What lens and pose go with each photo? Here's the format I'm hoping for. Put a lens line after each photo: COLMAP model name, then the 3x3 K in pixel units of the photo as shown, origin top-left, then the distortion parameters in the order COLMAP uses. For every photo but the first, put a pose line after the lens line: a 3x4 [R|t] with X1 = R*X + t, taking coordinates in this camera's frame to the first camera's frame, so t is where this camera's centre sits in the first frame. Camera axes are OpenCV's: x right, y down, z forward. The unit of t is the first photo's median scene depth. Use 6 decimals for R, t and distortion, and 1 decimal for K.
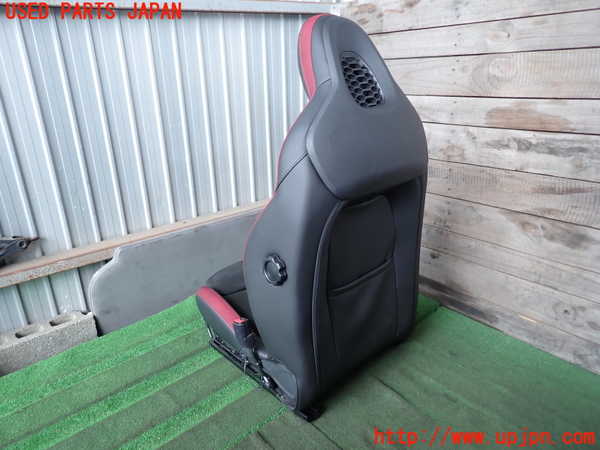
lens RADIAL K [[436.6, 0, 300.3], [0, 436.6, 225.4], [0, 0, 1]] dist [0.011680, -0.005328]
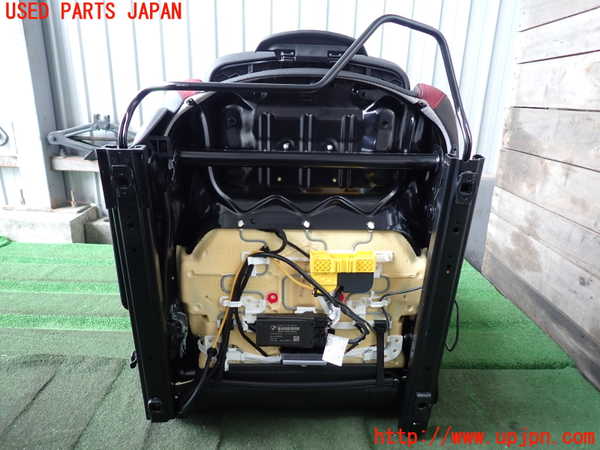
lens RADIAL K [[436.6, 0, 302.3], [0, 436.6, 225.8], [0, 0, 1]] dist [0.011680, -0.005328]
pose [[0.770383, 0.249752, -0.586629, 0.412201], [-0.288906, 0.956948, 0.028010, 0.110665], [0.568369, 0.147902, 0.809371, 0.354033]]
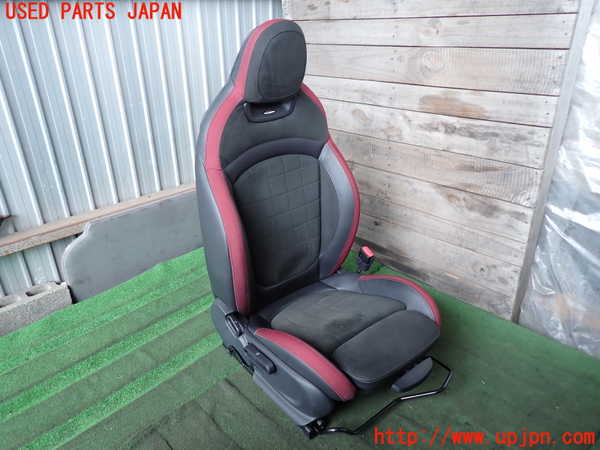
lens RADIAL K [[436.6, 0, 296.0], [0, 436.6, 222.1], [0, 0, 1]] dist [0.011680, -0.005328]
pose [[0.996320, -0.022172, 0.082794, 0.004184], [0.014851, 0.996008, 0.088018, -0.042899], [-0.084415, -0.086464, 0.992672, -0.126500]]
